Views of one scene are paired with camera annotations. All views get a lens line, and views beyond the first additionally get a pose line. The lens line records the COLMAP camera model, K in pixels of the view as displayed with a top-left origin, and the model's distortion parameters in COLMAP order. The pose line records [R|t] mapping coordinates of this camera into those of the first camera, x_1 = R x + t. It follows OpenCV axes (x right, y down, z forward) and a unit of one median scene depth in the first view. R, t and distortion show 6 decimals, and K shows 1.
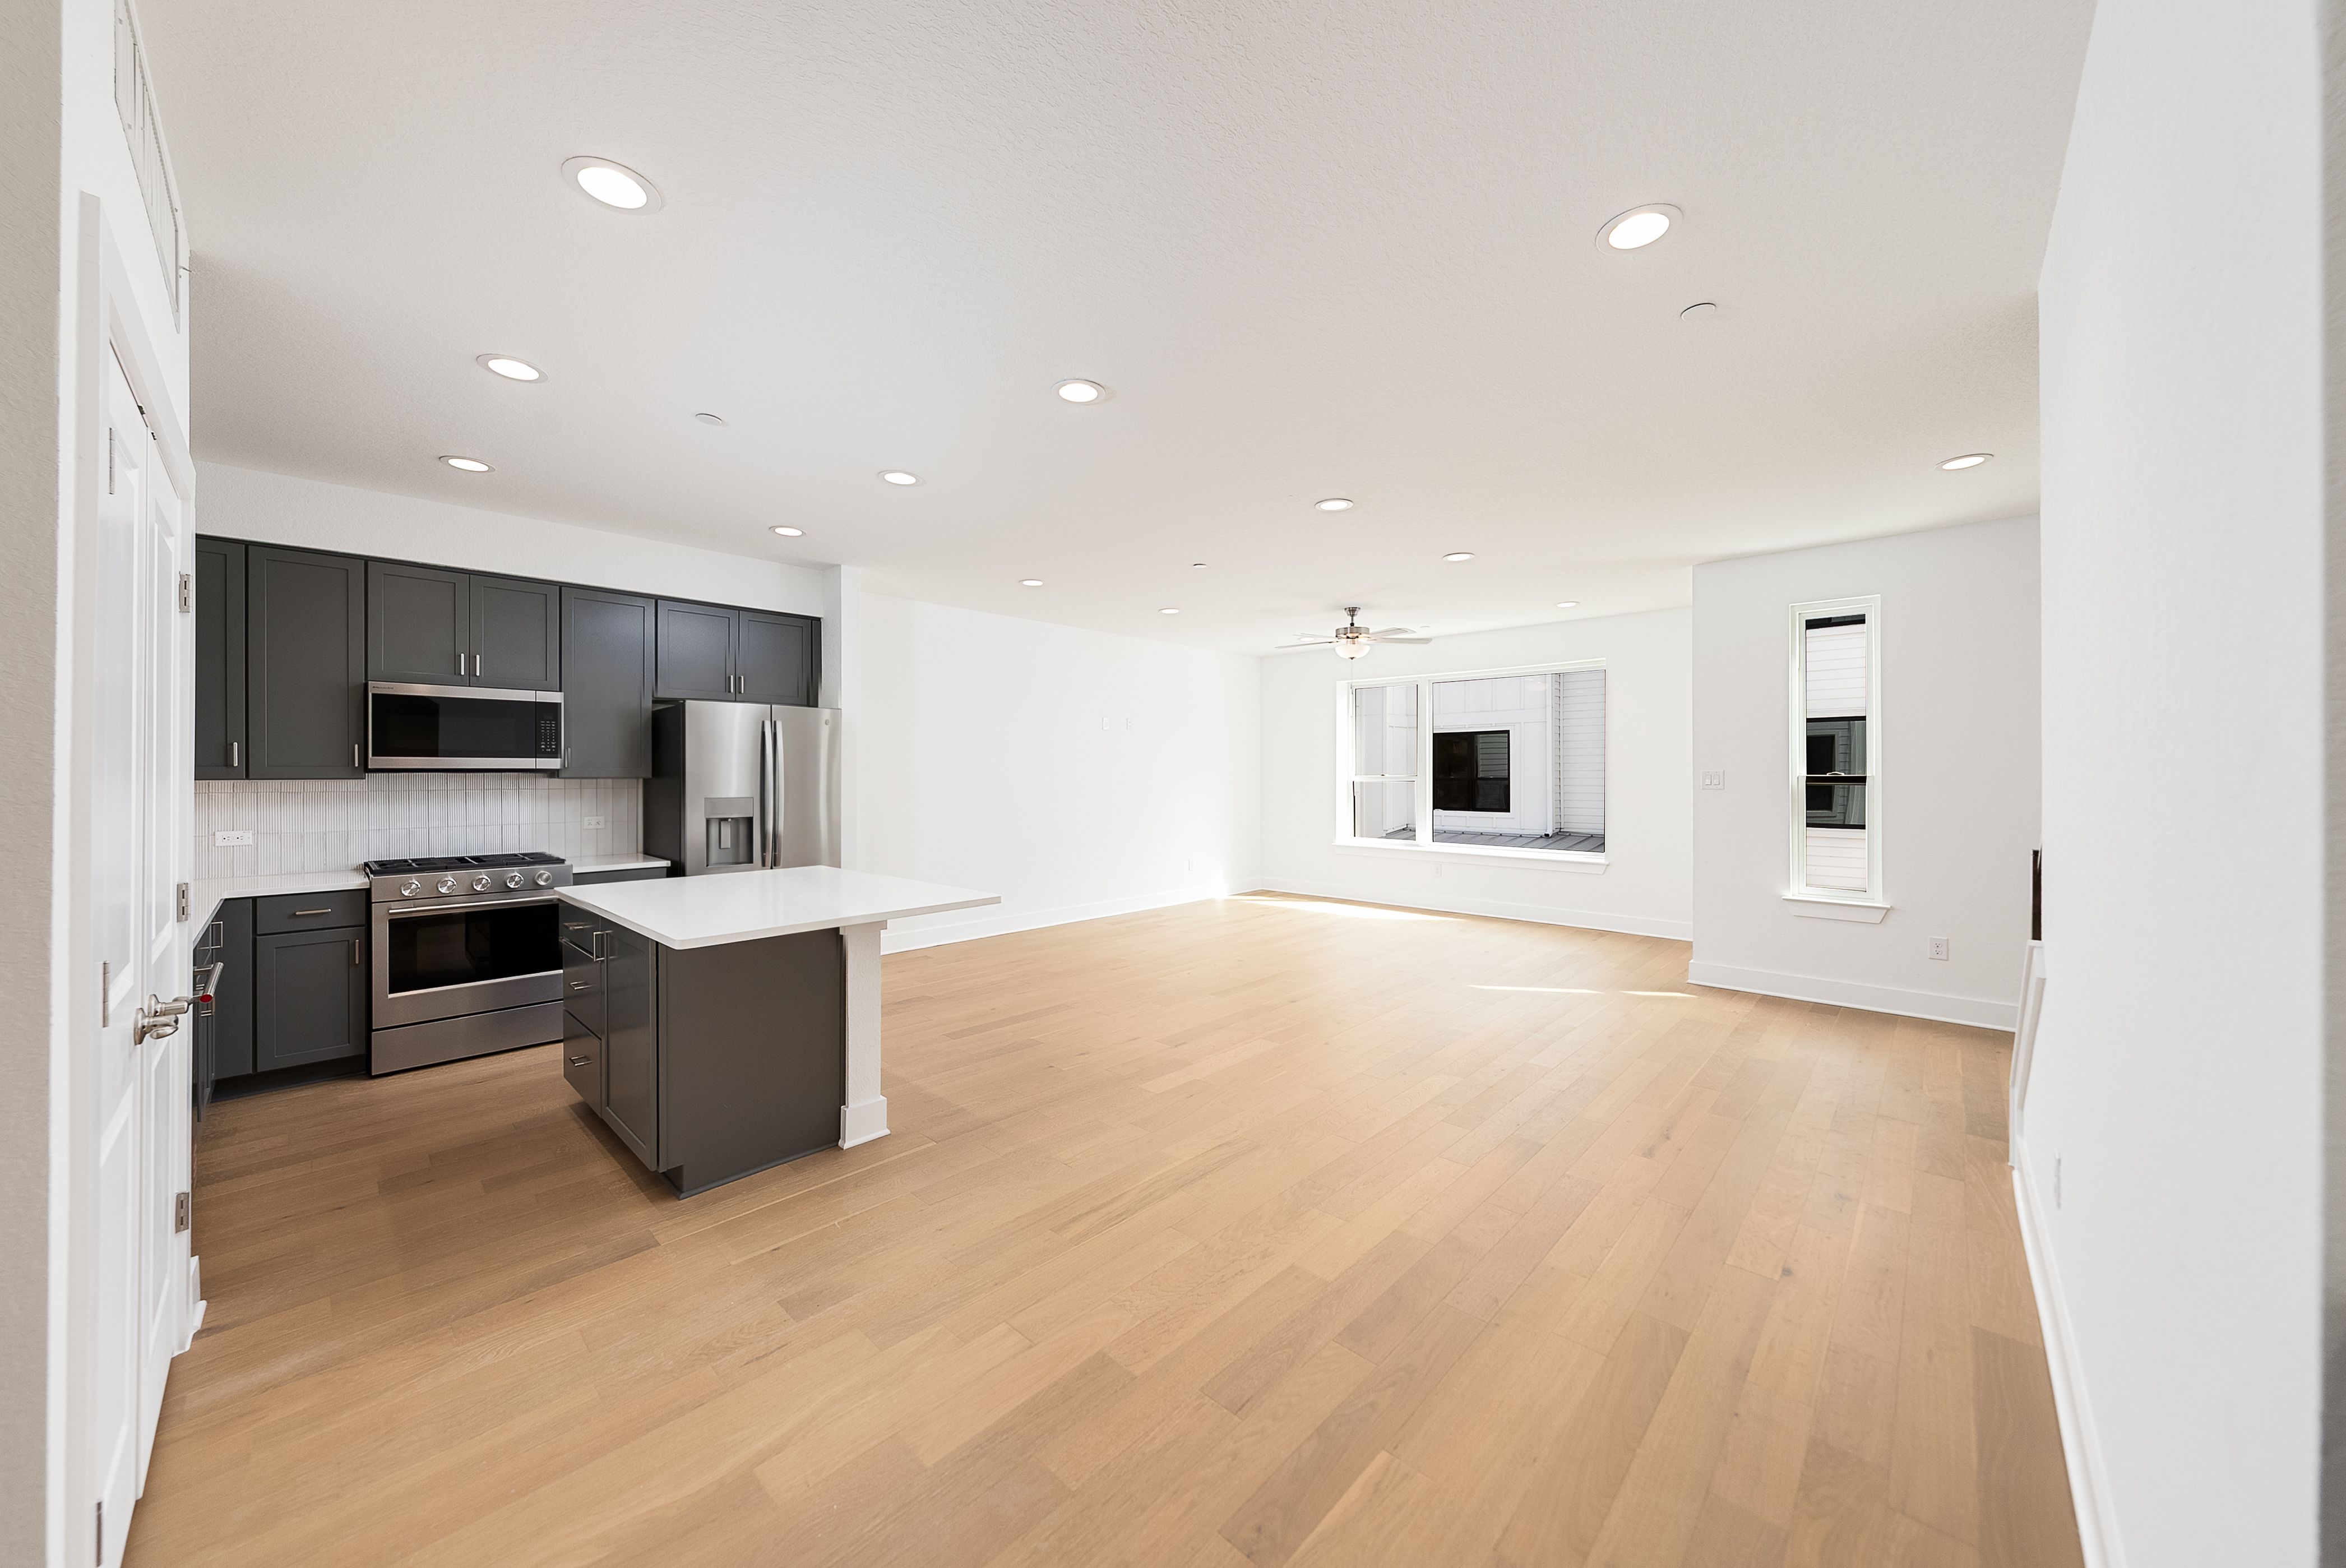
lens RADIAL K [[823.2, 0, 1192.2], [0, 823.2, 765.7], [0, 0, 1]] dist [0.000260, -0.000006]
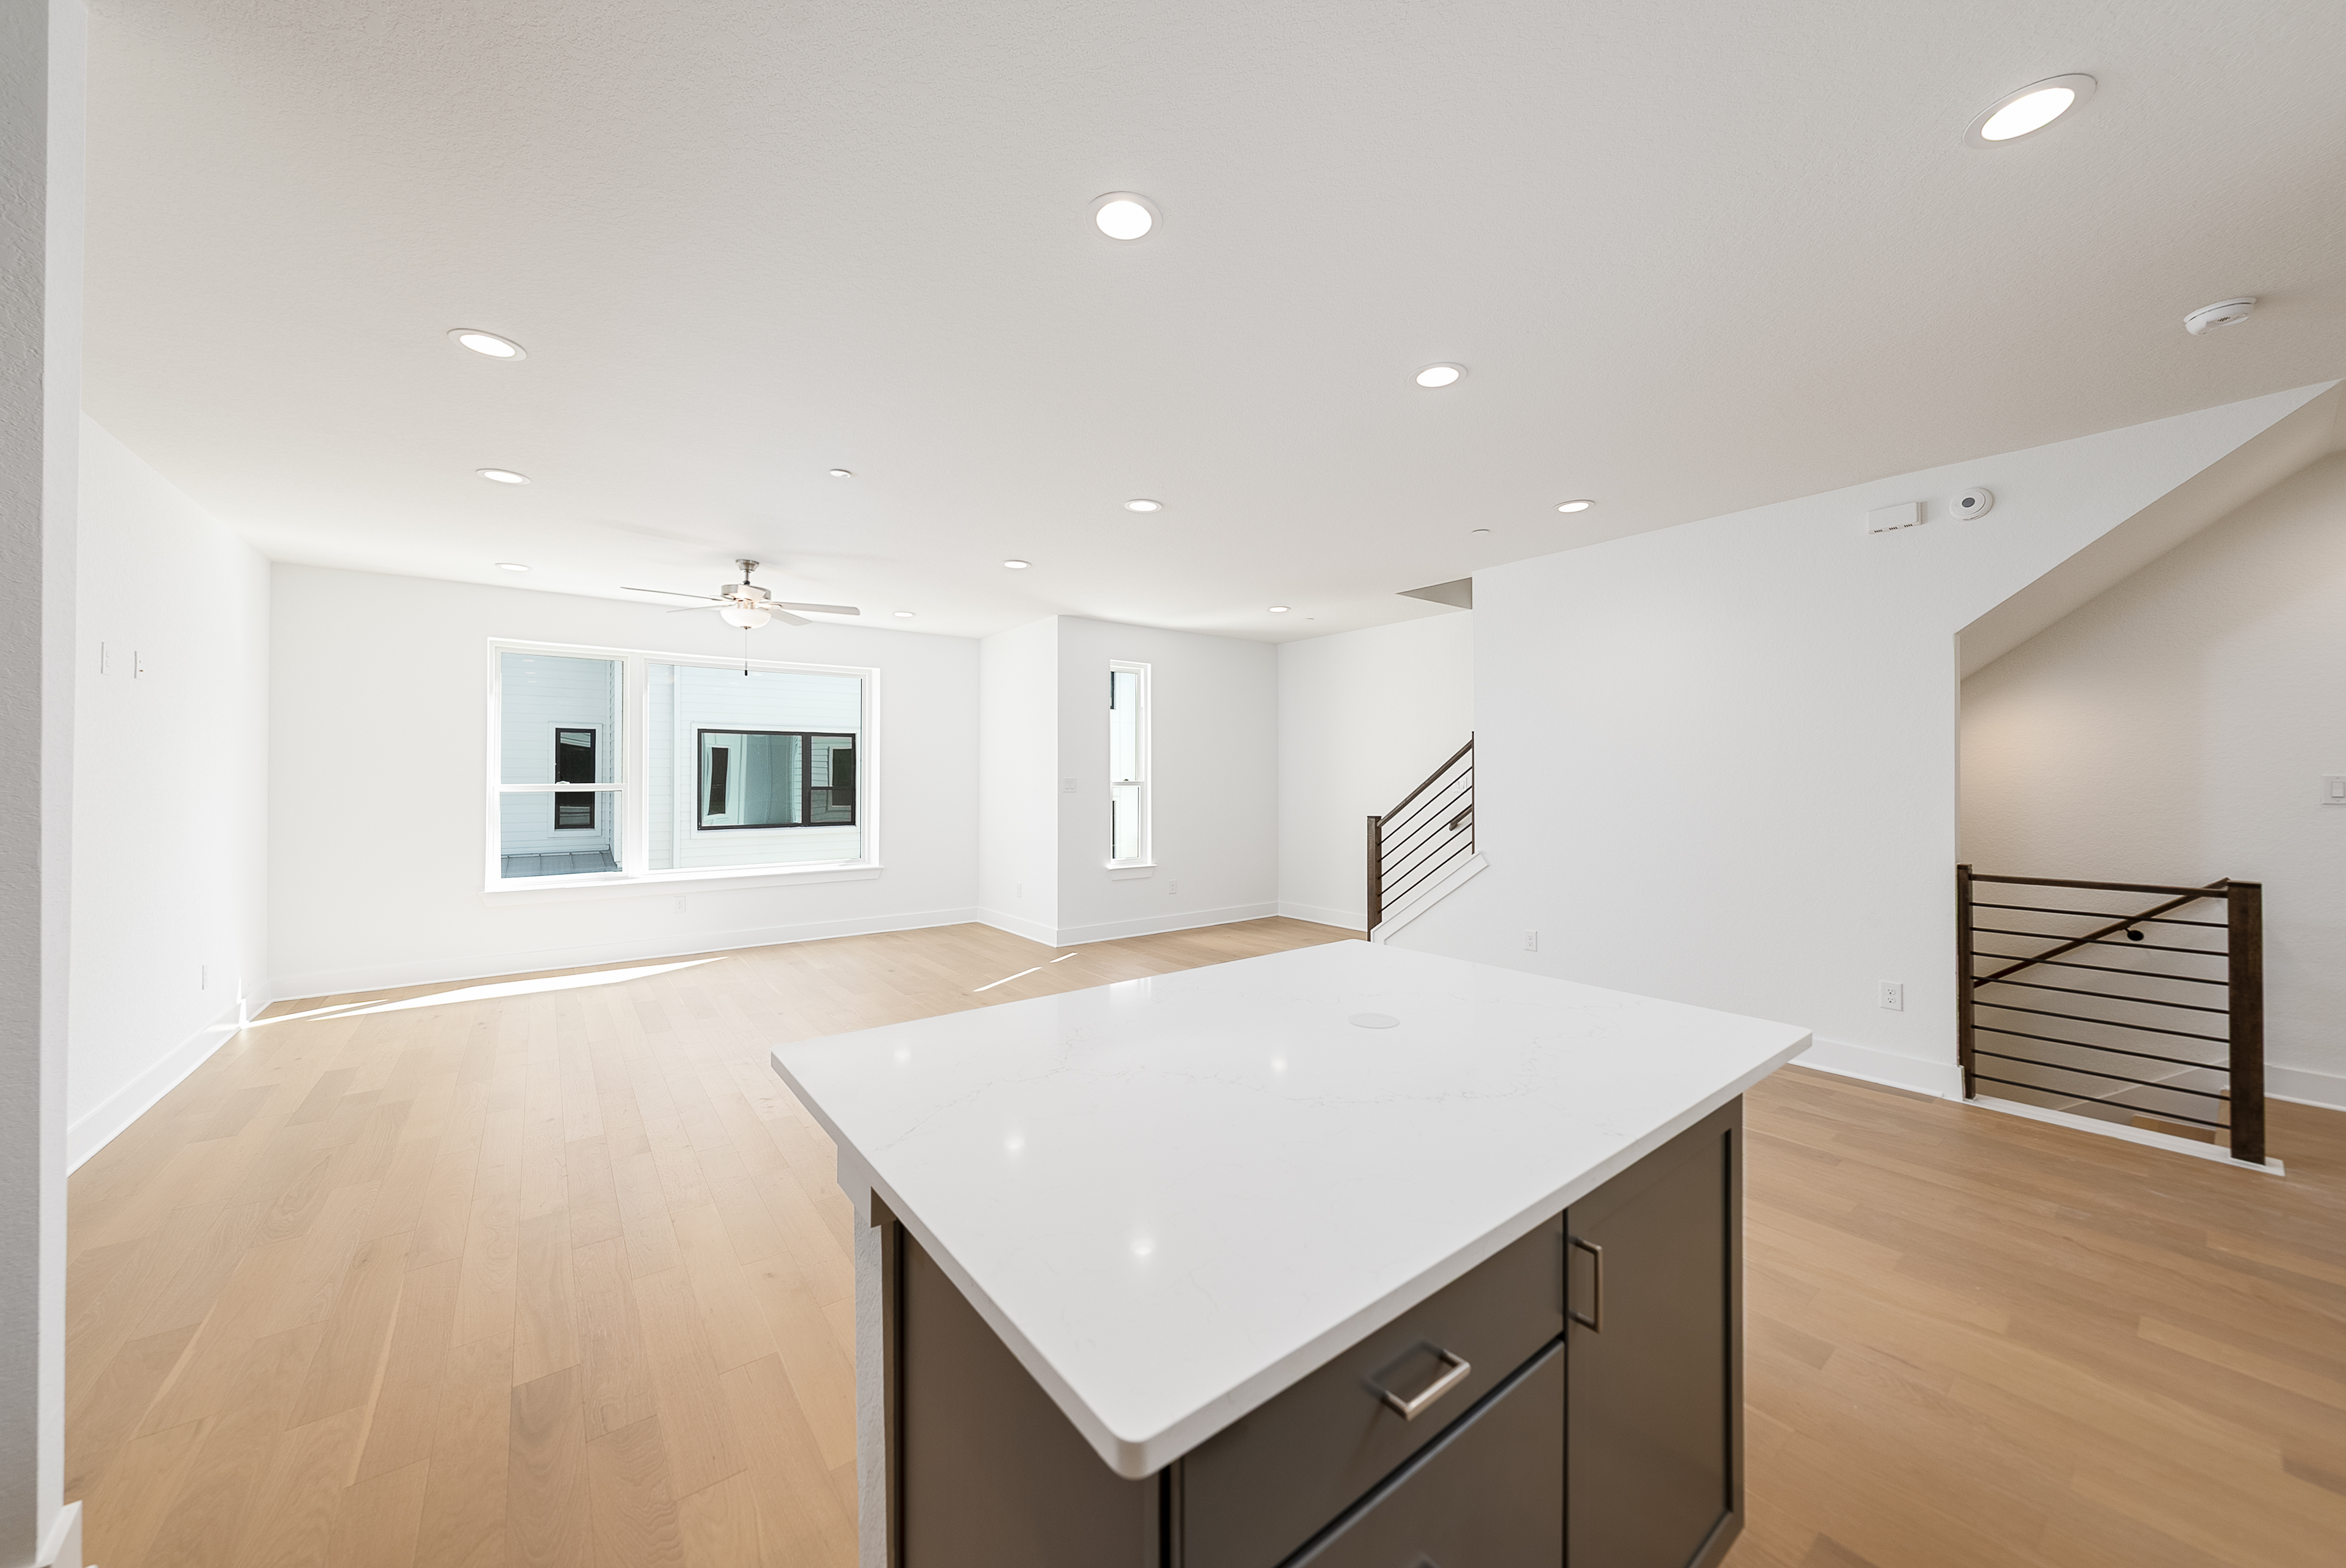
lens RADIAL K [[830.8, 0, 1178.7], [0, 830.8, 772.8], [0, 0, 1]] dist [-0.000696, -0.000127]
pose [[0.185107, 0.005887, 0.982701, -0.409661], [-0.006560, 0.999967, -0.004755, 0.002720], [-0.982696, -0.005567, 0.185140, 0.406176]]
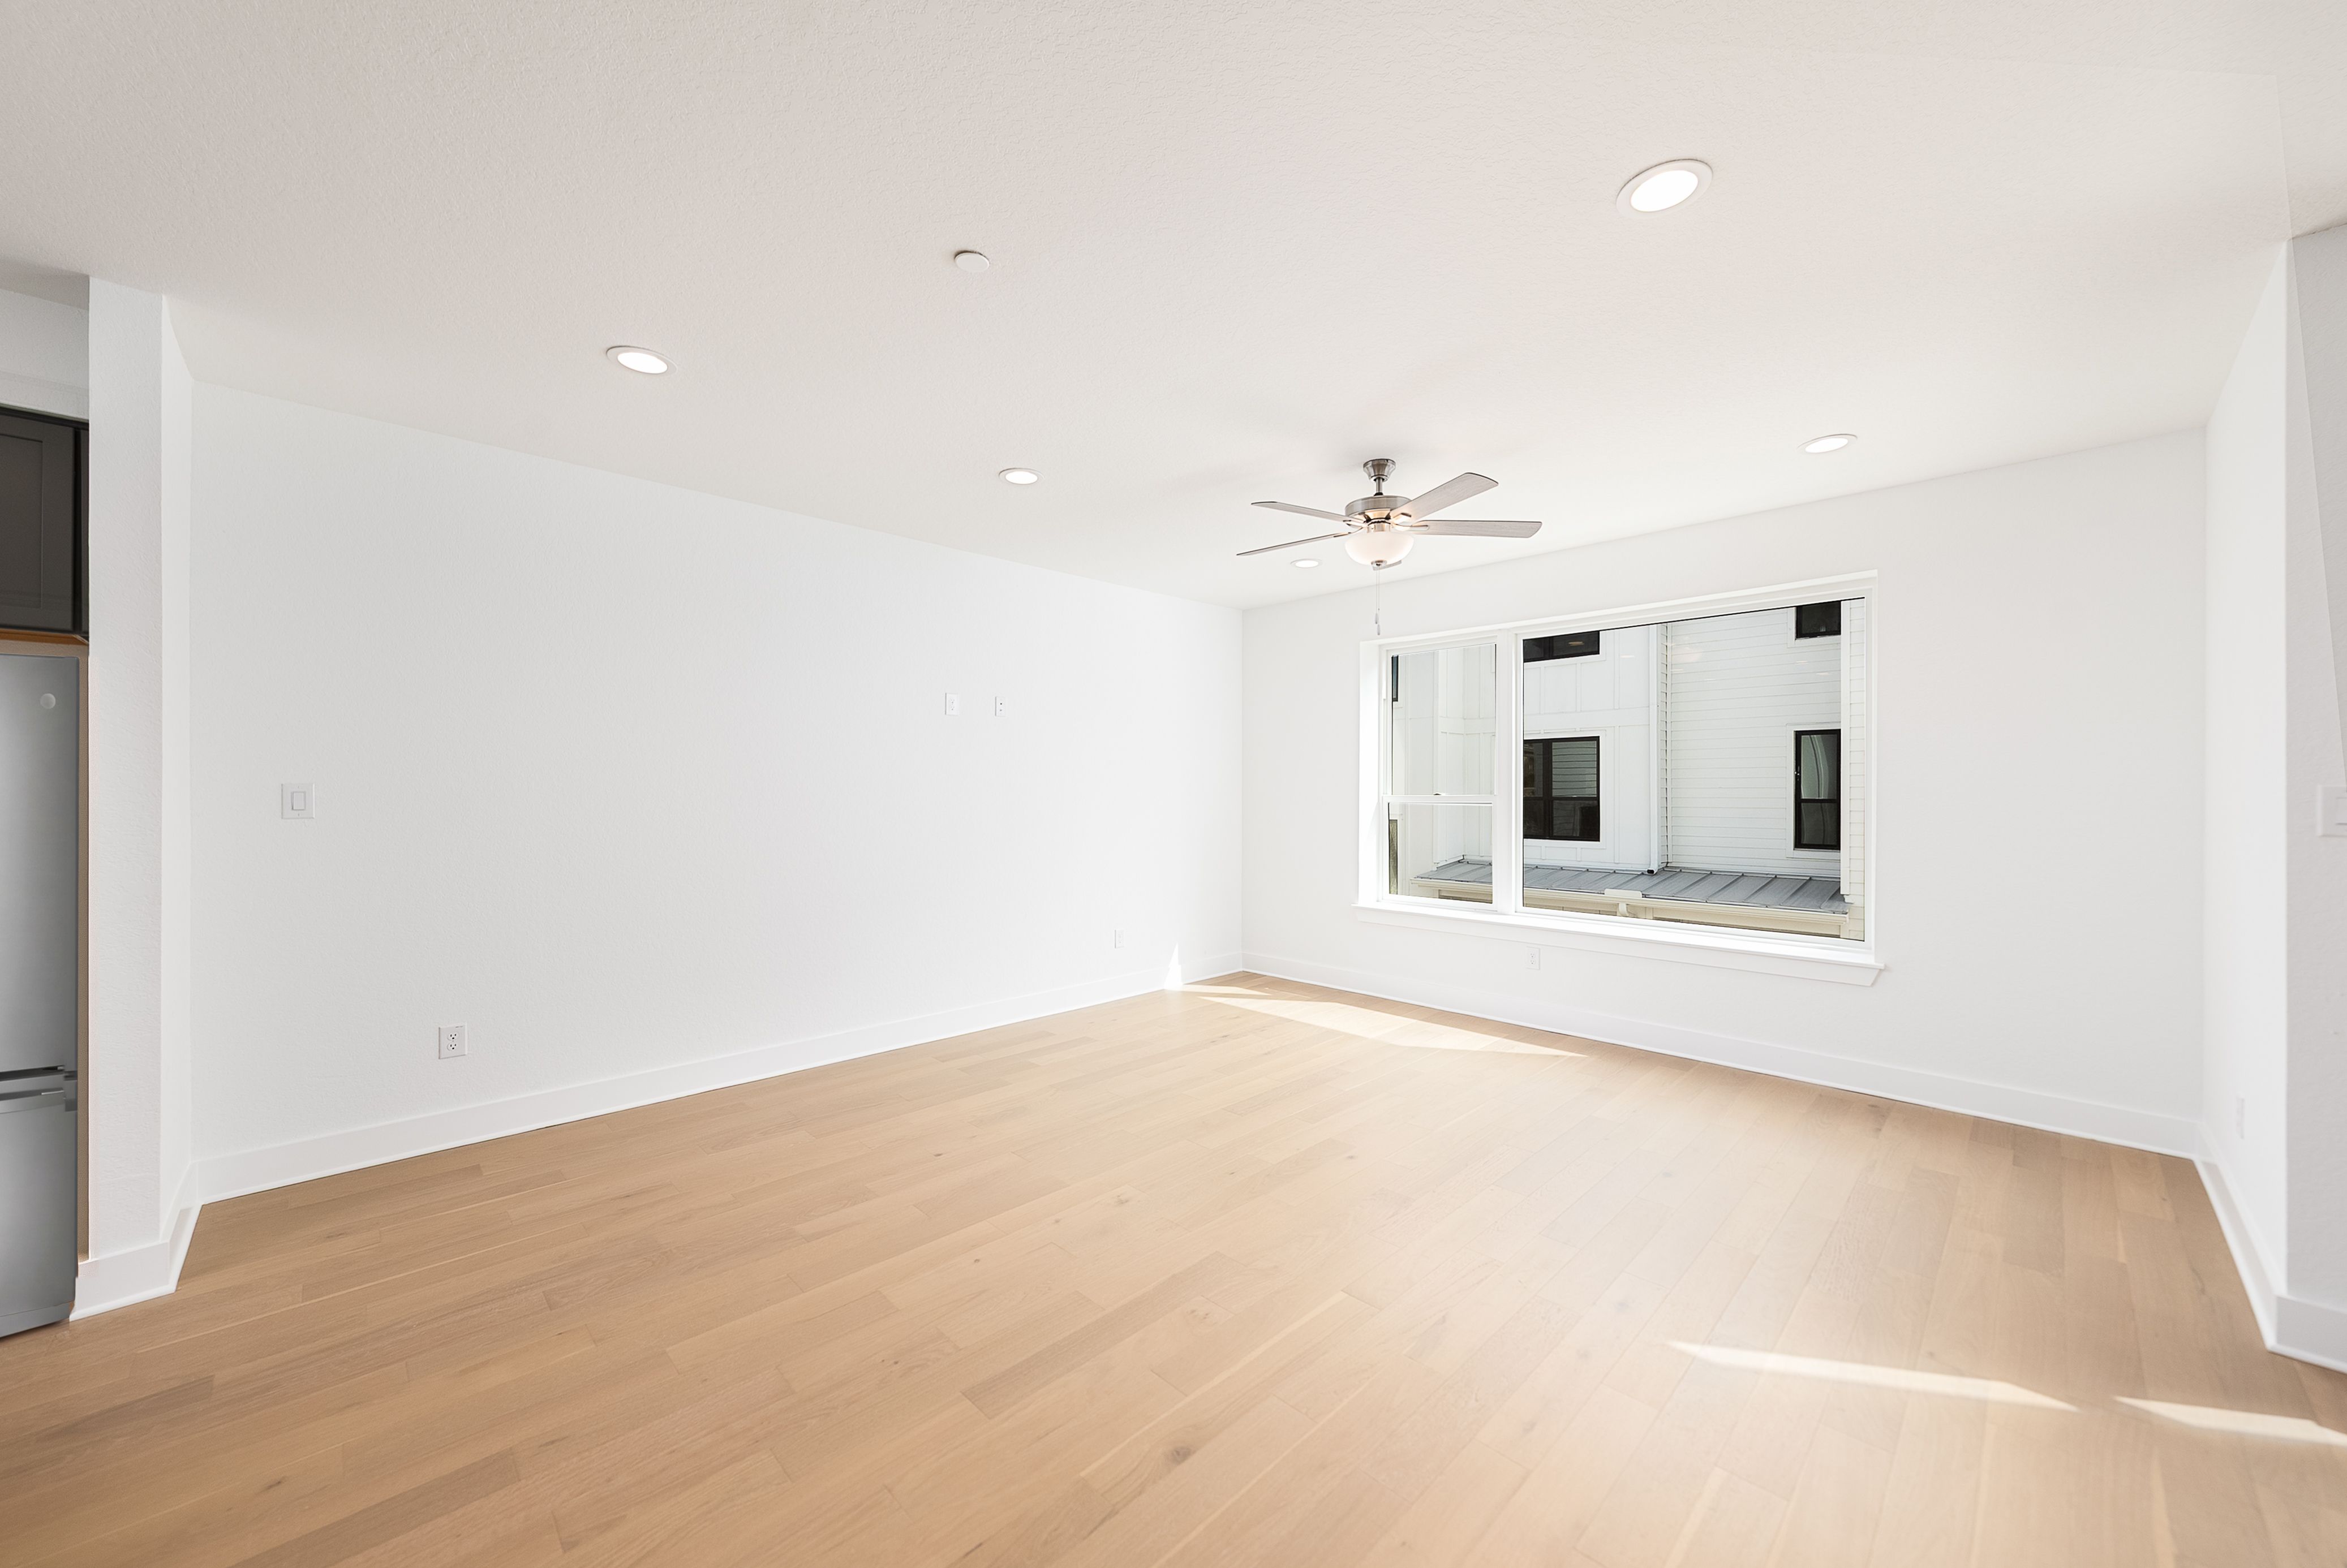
lens RADIAL K [[852.4, 0, 1173.5], [0, 852.4, 784.0], [0, 0, 1]] dist [-0.001003, -0.000180]
pose [[0.997850, 0.001089, -0.065532, 0.089189], [-0.000995, 0.999998, 0.001464, 0.003934], [0.065533, -0.001395, 0.997849, 0.405408]]
